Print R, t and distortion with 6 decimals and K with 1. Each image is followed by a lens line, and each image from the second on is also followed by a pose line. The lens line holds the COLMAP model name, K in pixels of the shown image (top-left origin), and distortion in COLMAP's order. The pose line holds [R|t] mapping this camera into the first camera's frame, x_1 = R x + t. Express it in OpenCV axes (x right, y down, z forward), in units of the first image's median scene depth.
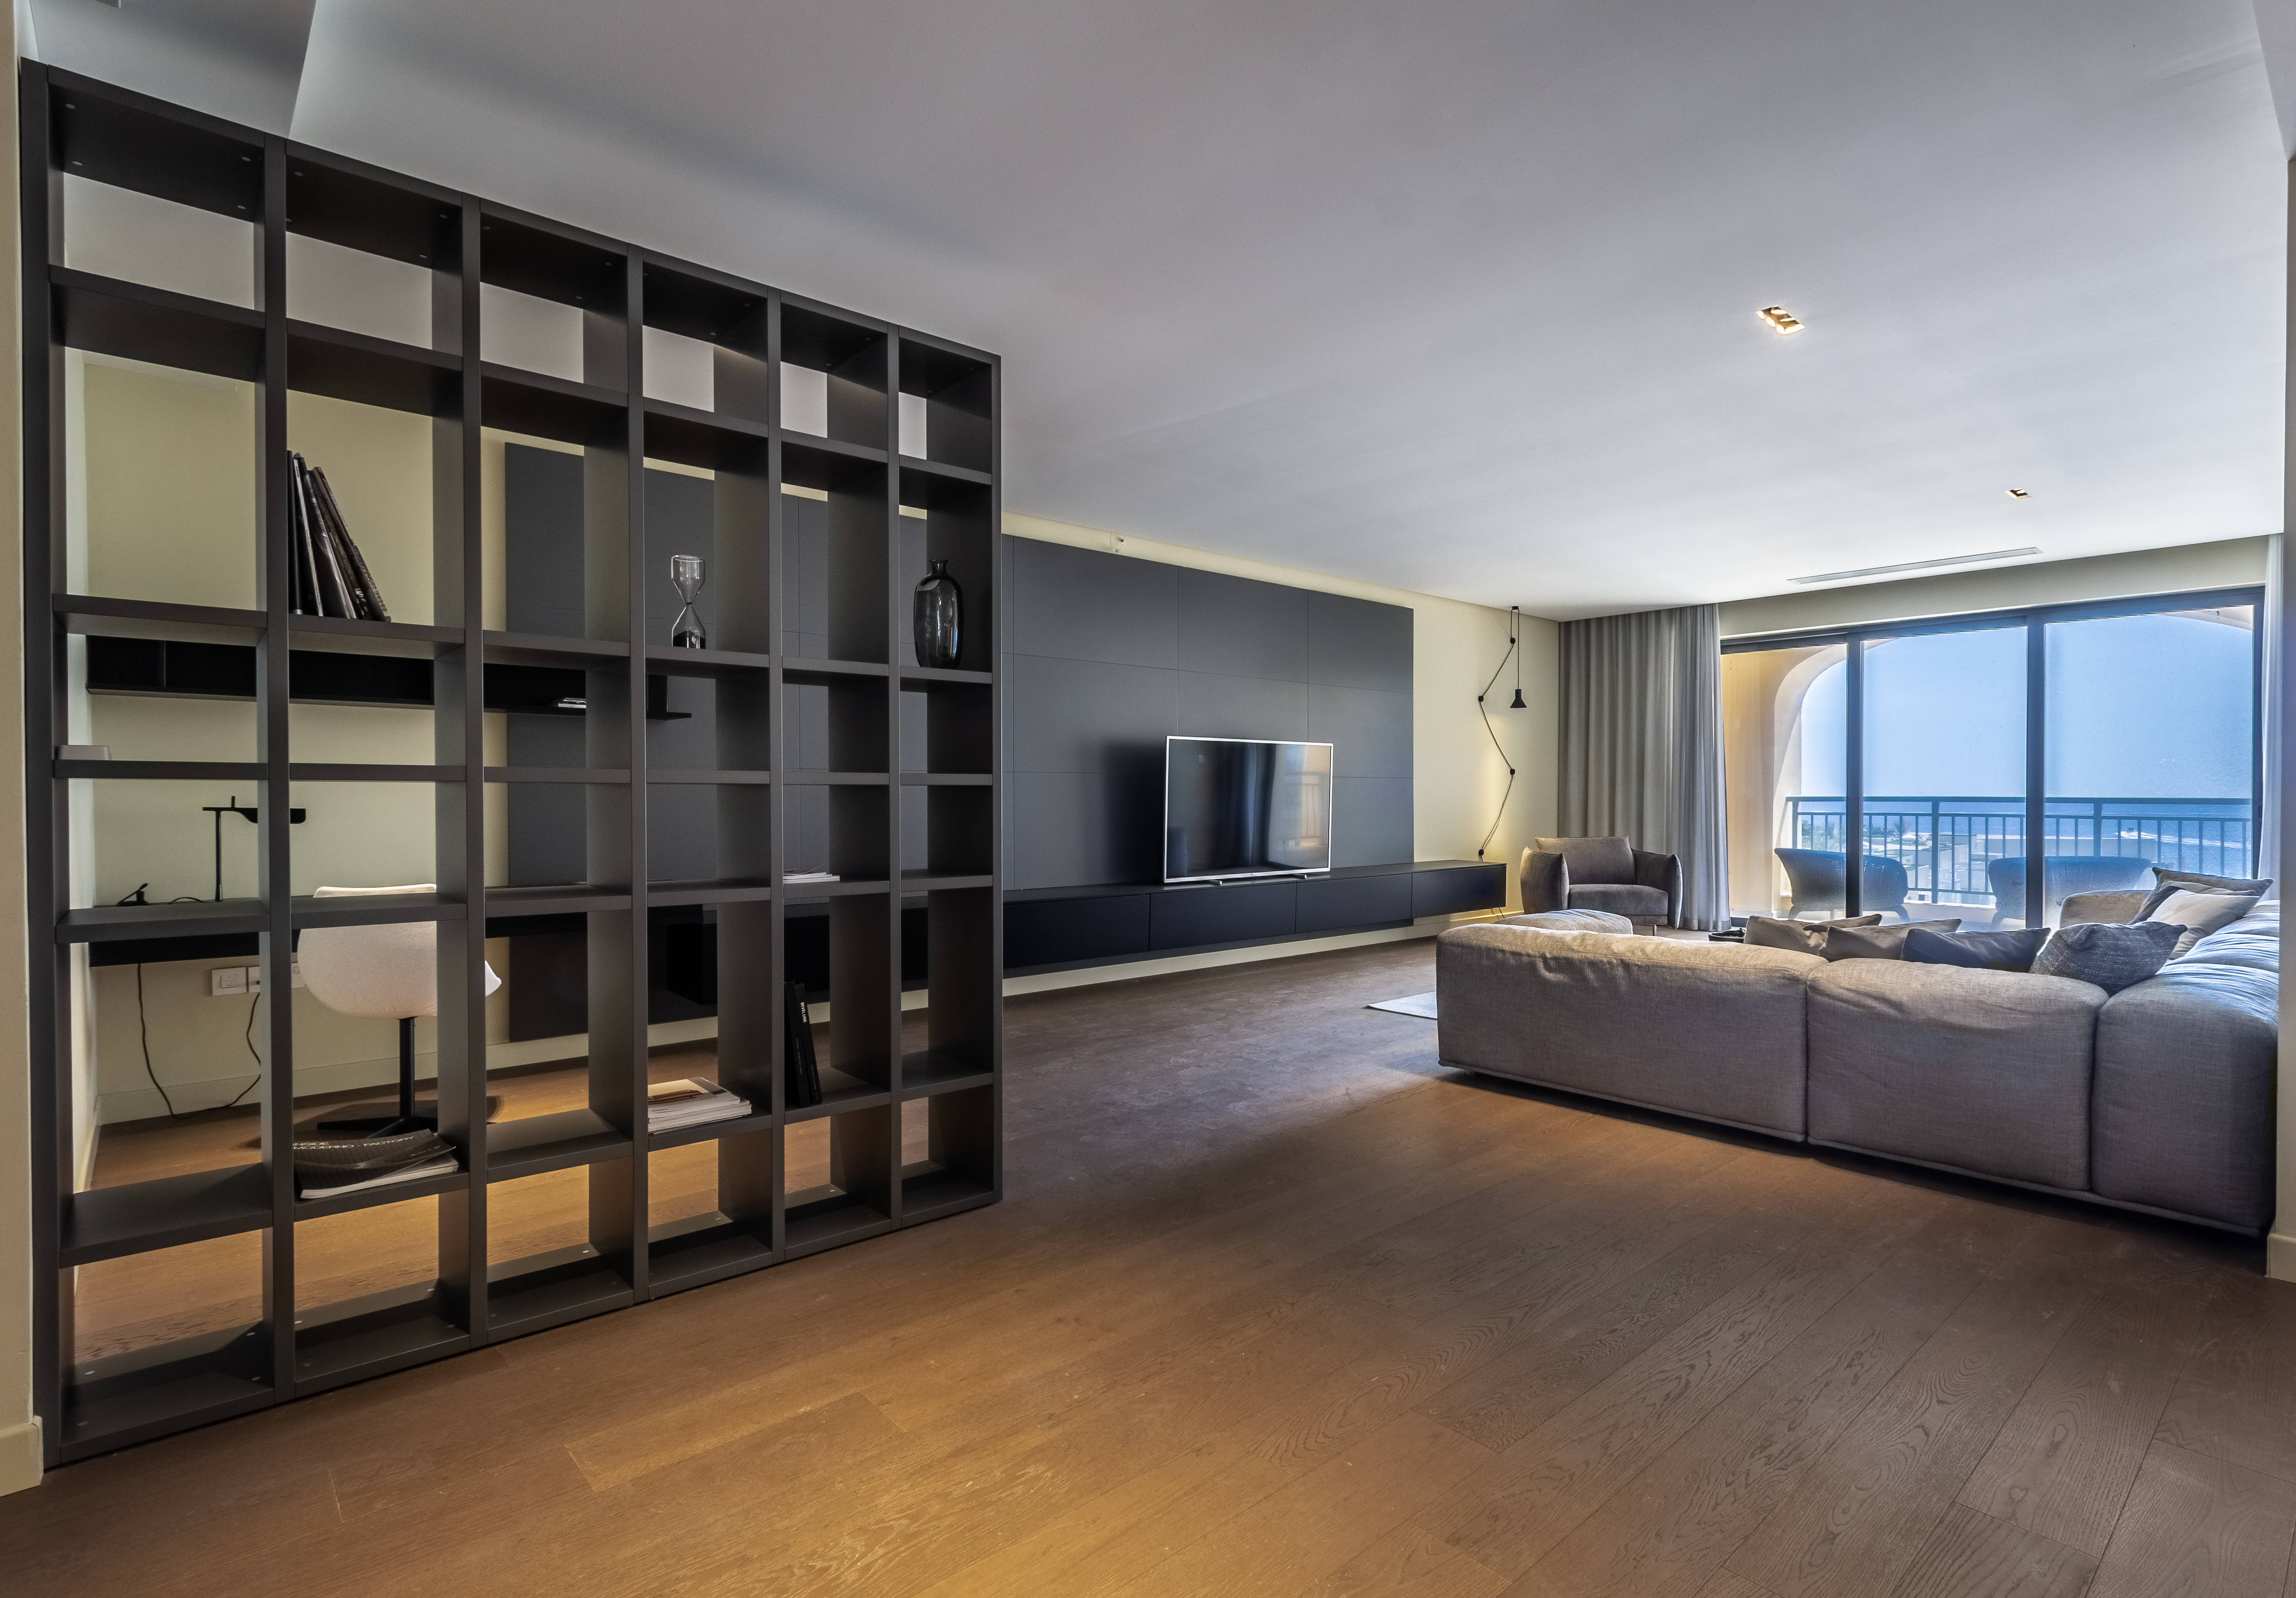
lens RADIAL K [[1130.3, 0, 1192.0], [0, 1130.3, 813.1], [0, 0, 1]] dist [0.005364, -0.004443]
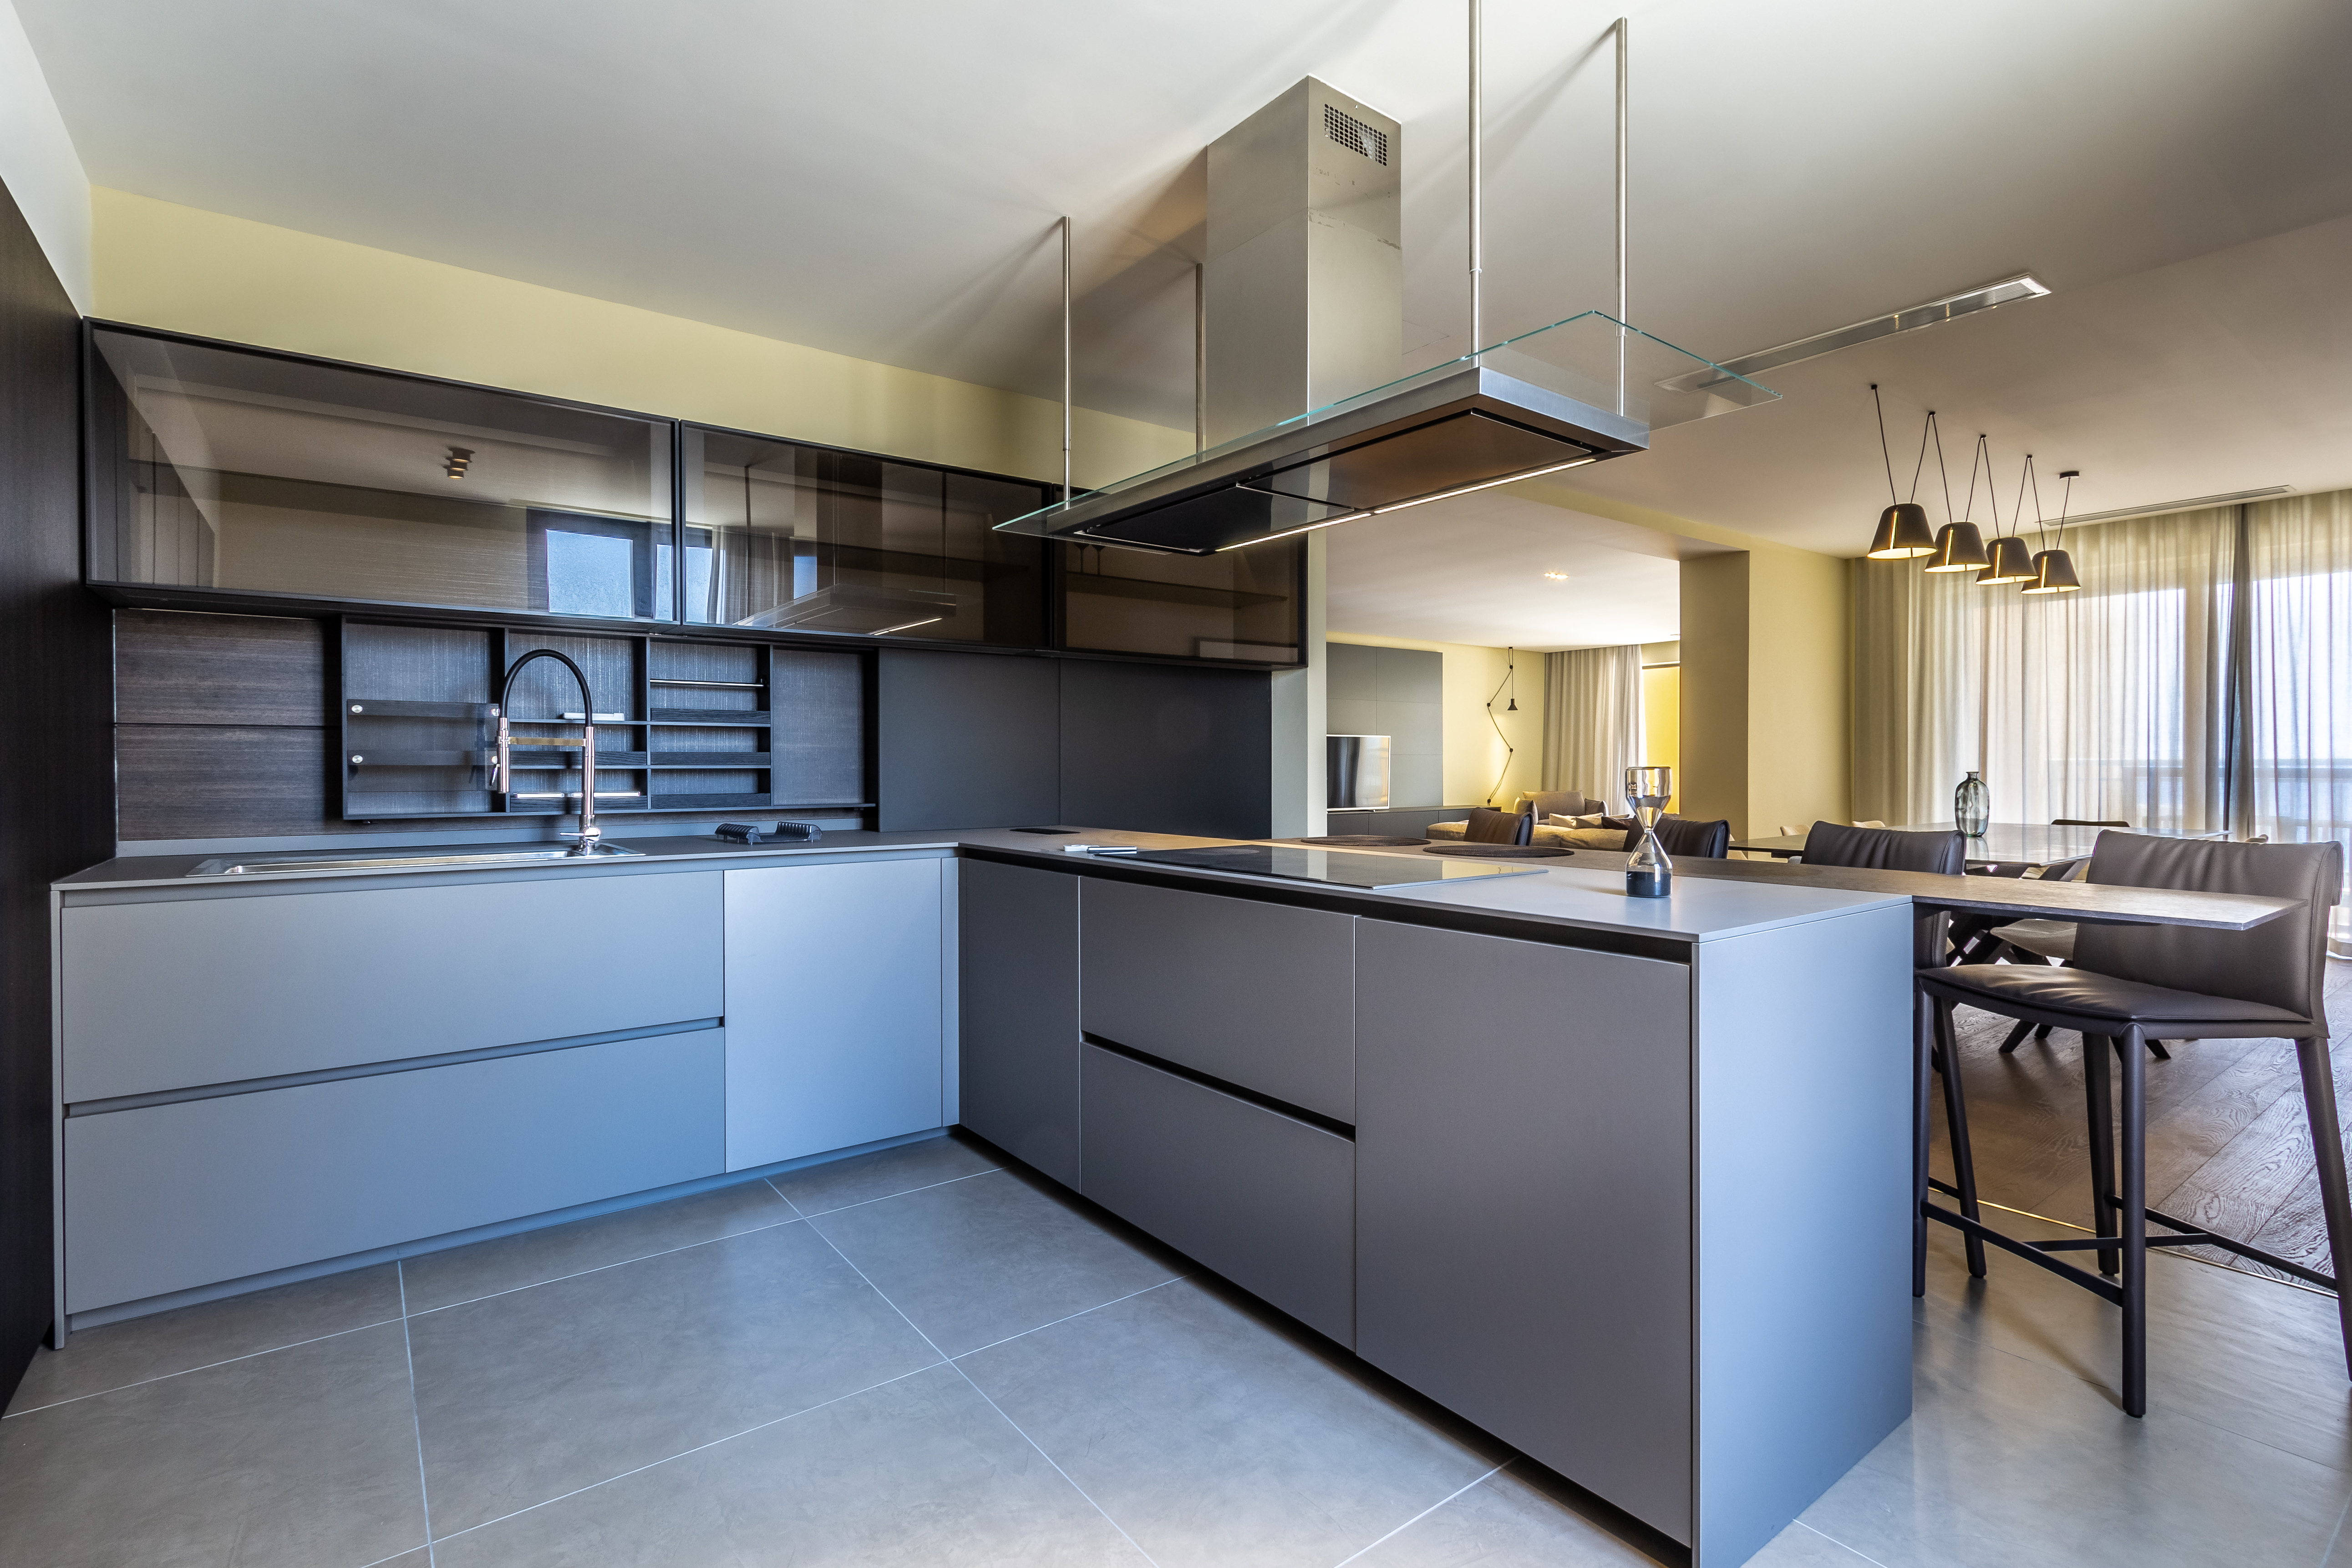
lens RADIAL K [[1097.3, 0, 1160.1], [0, 1097.3, 768.6], [0, 0, 1]] dist [-0.000852, 0.000427]
pose [[0.993684, 0.000509, -0.112210, -0.037920], [-0.000901, 0.999994, -0.003436, -0.004855], [0.112208, 0.003515, 0.993679, -0.680539]]
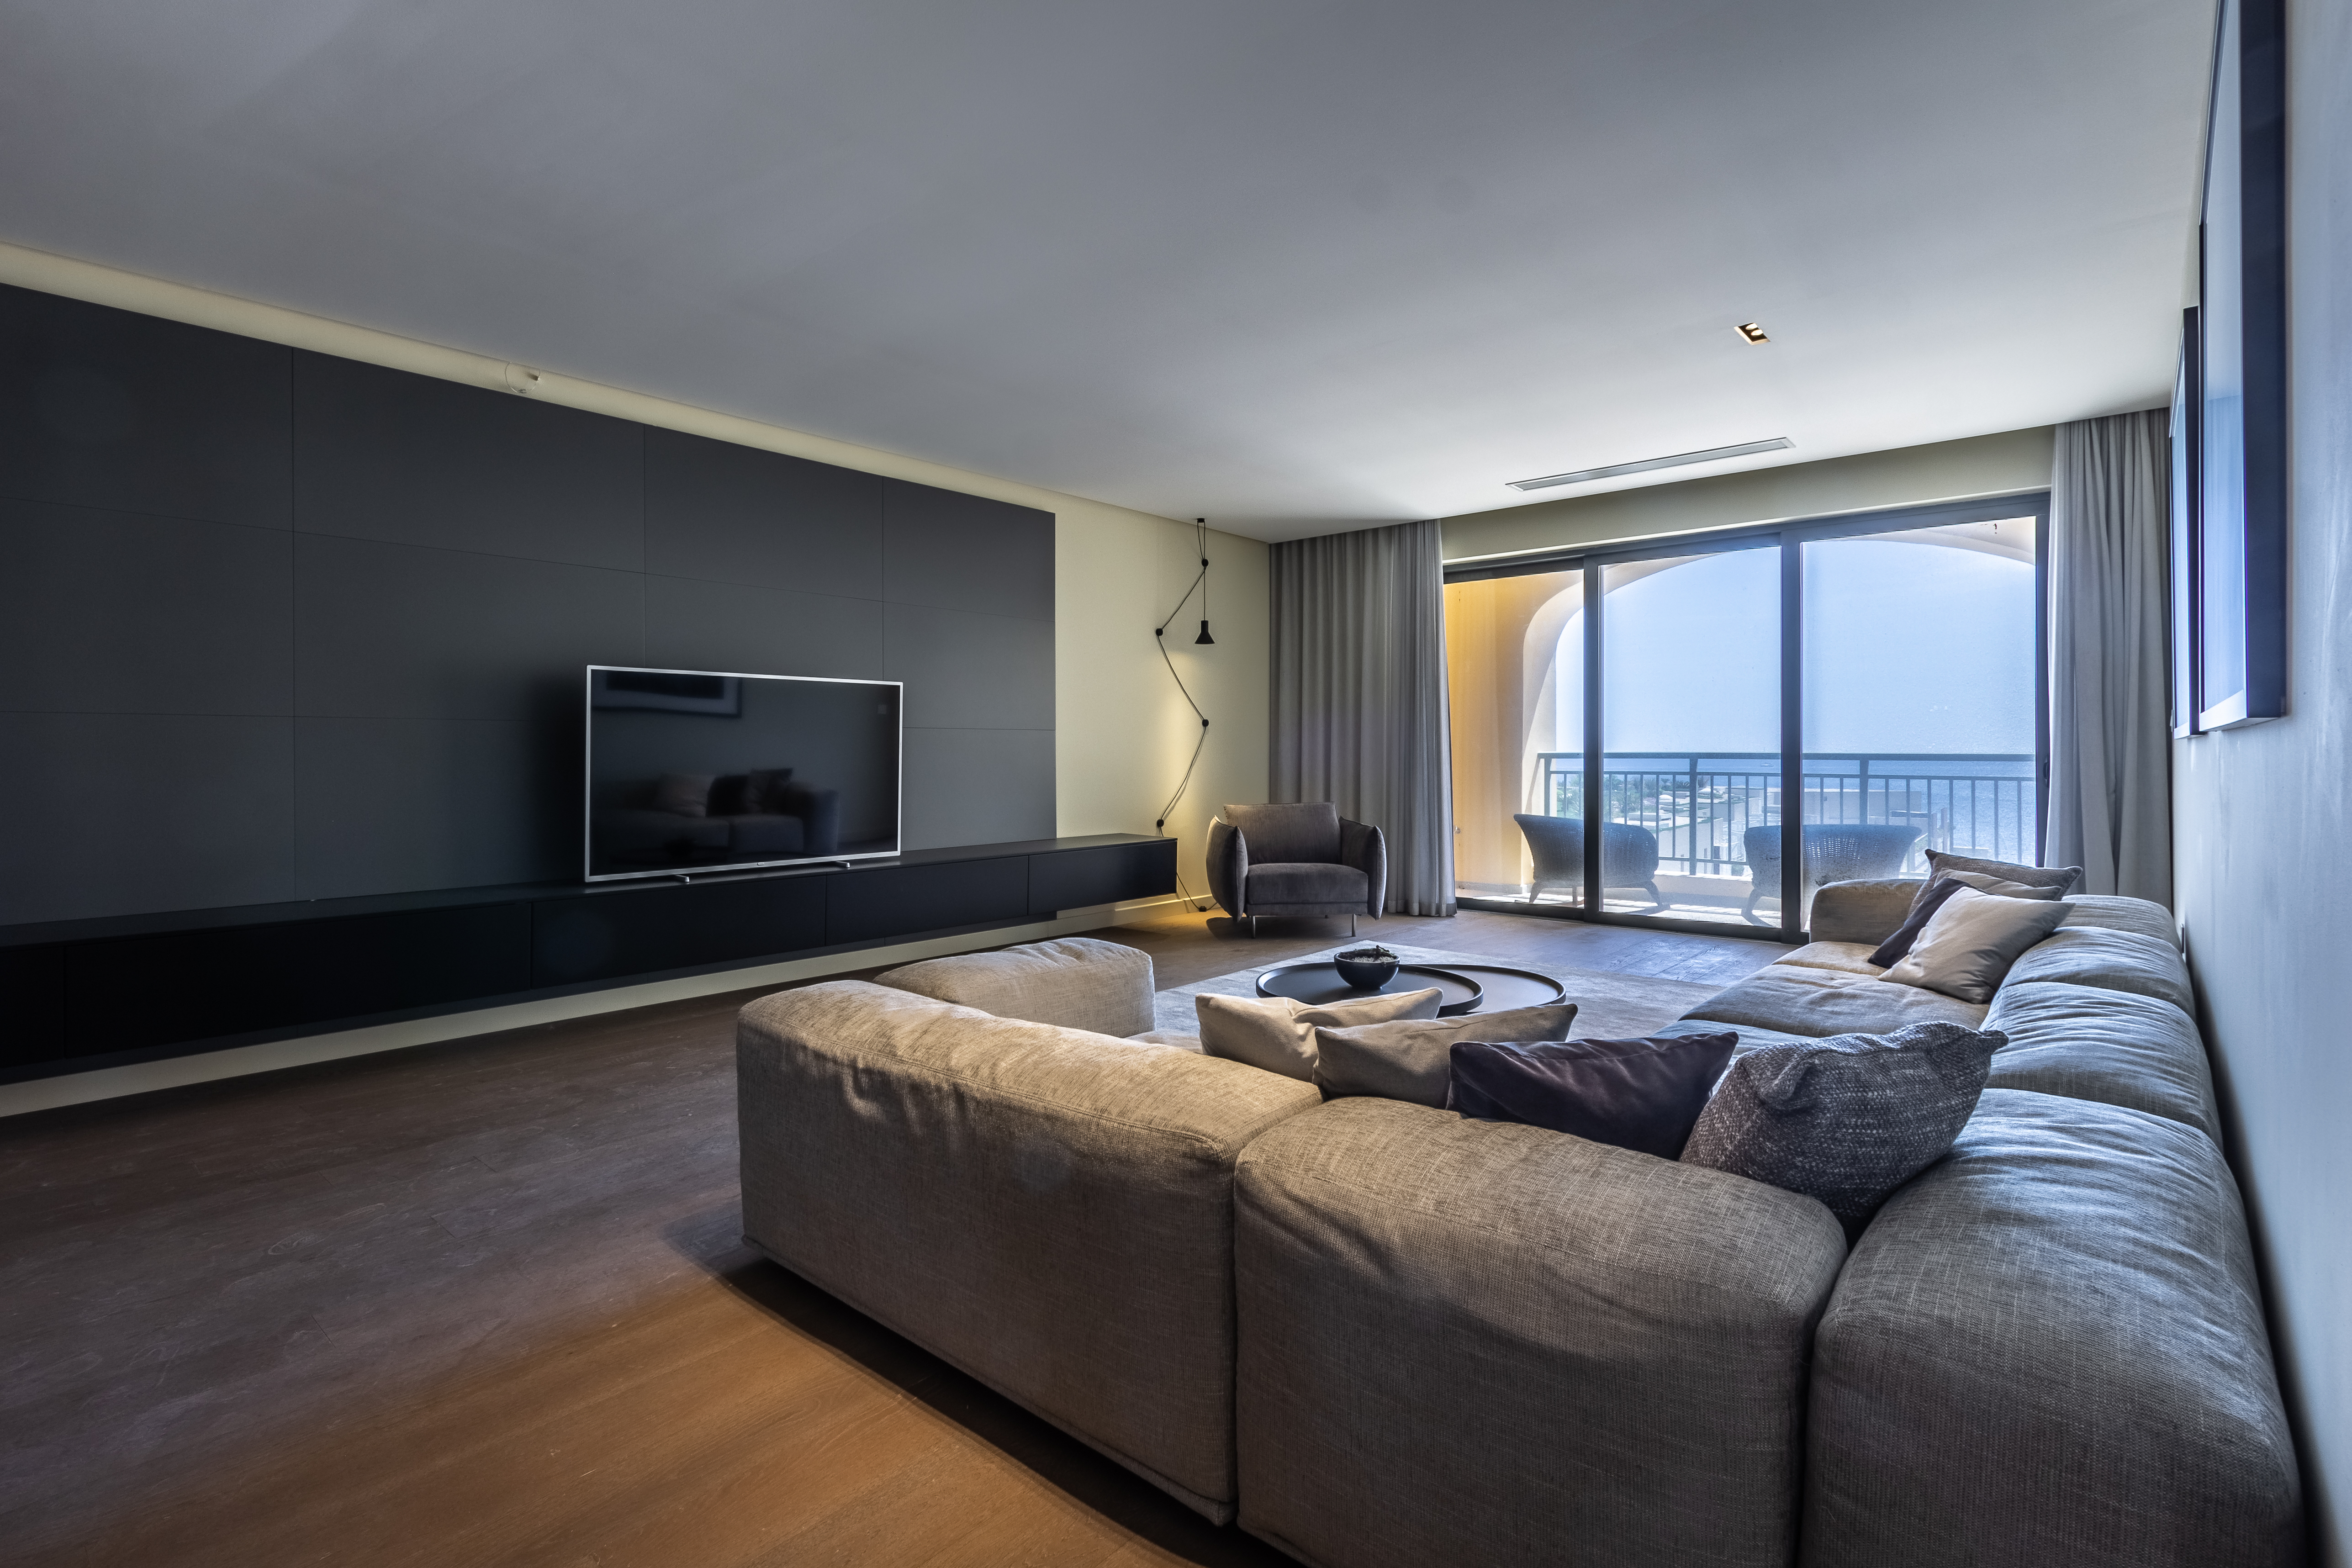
lens RADIAL K [[1097.3, 0, 1188.7], [0, 1097.3, 765.6], [0, 0, 1]] dist [-0.000852, 0.000427]
pose [[0.993207, -0.003142, 0.116316, 0.209187], [0.003504, 0.999990, -0.002914, -0.004063], [-0.116305, 0.003302, 0.993208, 0.250582]]
